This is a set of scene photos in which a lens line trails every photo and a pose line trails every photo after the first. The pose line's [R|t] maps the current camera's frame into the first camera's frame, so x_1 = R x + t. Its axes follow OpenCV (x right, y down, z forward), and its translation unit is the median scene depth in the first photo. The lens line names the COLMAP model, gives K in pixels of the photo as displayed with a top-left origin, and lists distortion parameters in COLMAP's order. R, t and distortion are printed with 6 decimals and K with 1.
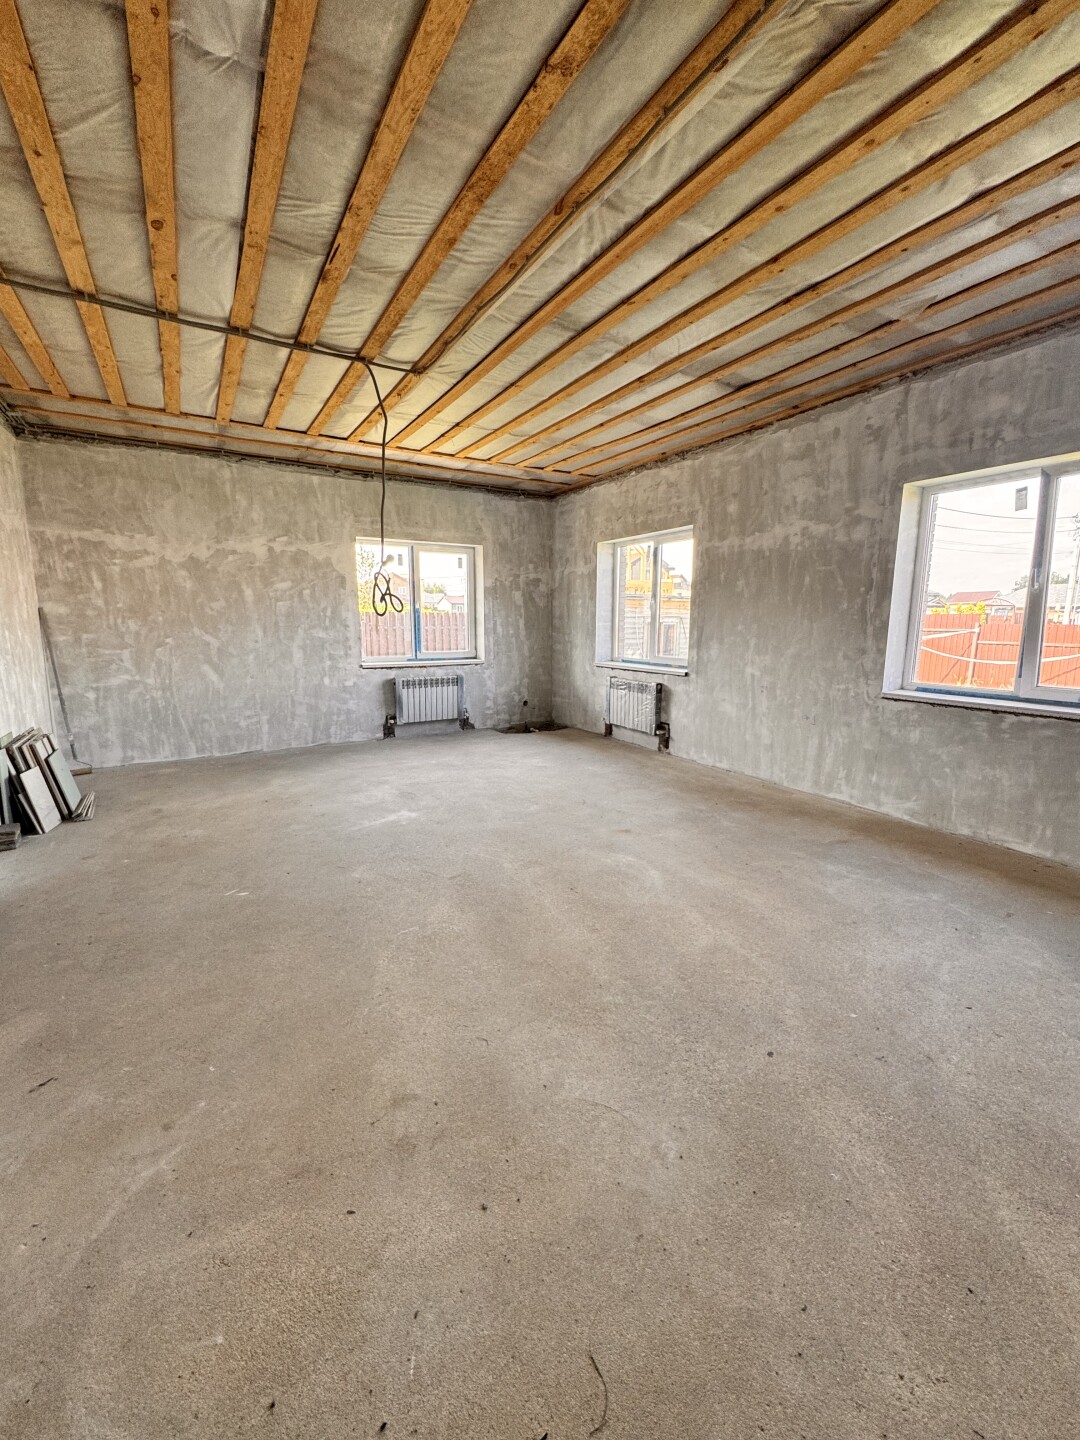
lens RADIAL K [[580.0, 0, 544.7], [0, 580.0, 717.1], [0, 0, 1]] dist [-0.002922, 0.000193]
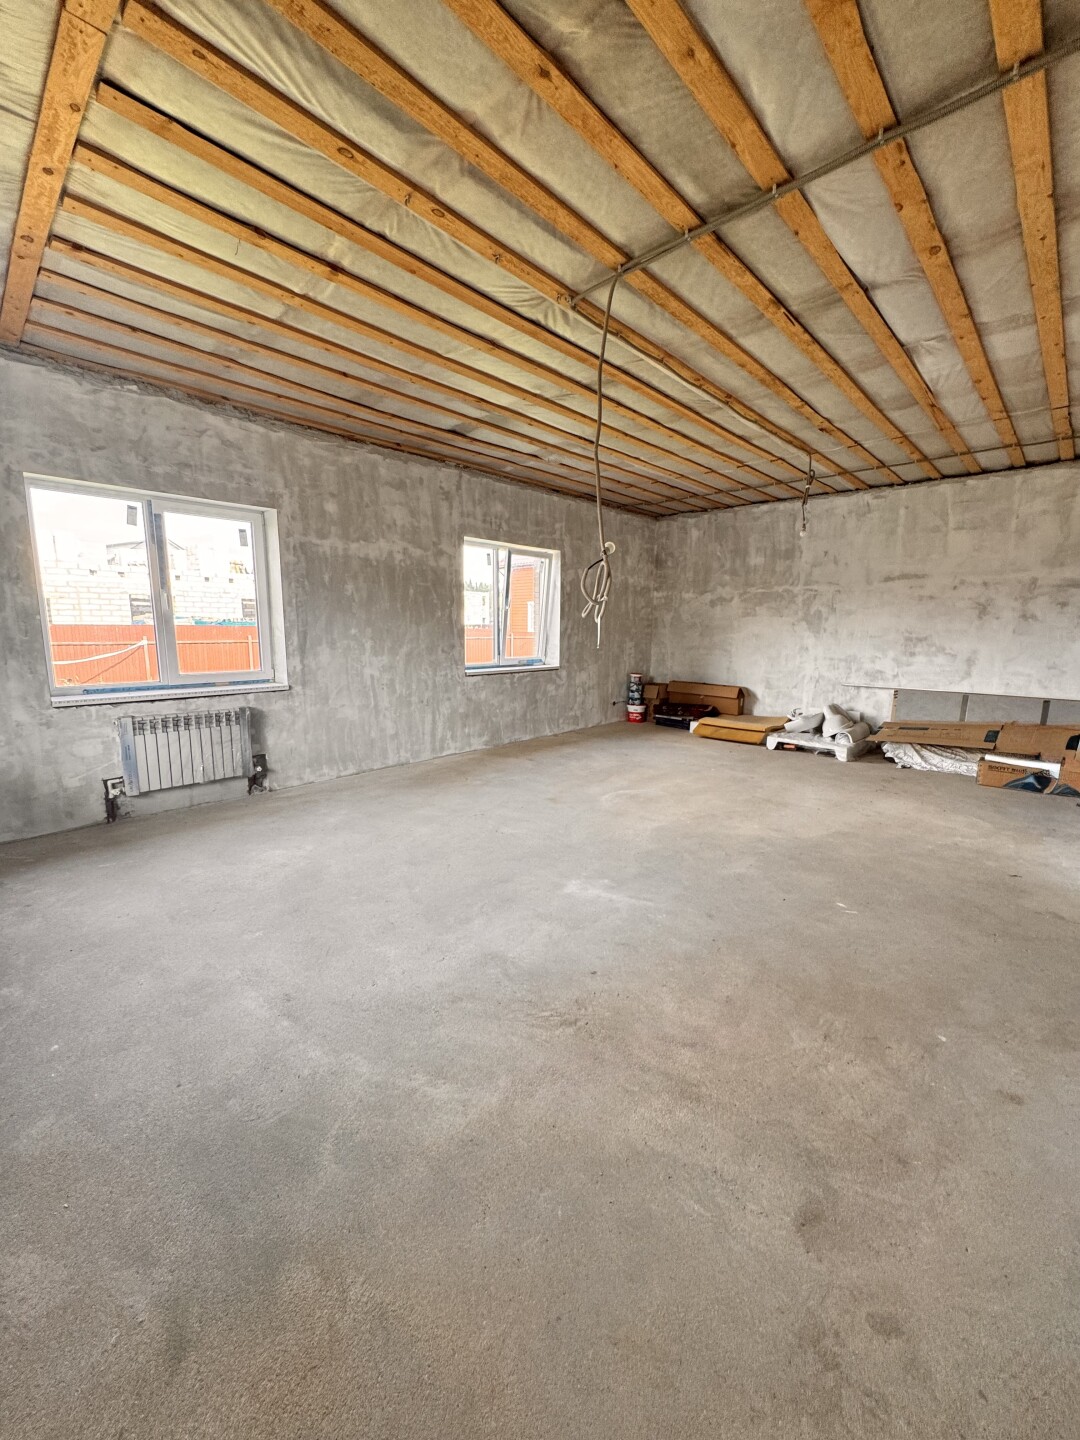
lens RADIAL K [[580.0, 0, 536.1], [0, 580.0, 718.1], [0, 0, 1]] dist [-0.002922, 0.000193]
pose [[-0.269655, -0.157407, 0.950005, -0.836107], [0.148893, 0.967870, 0.202630, -0.187562], [-0.951376, 0.196089, -0.237555, 1.097441]]
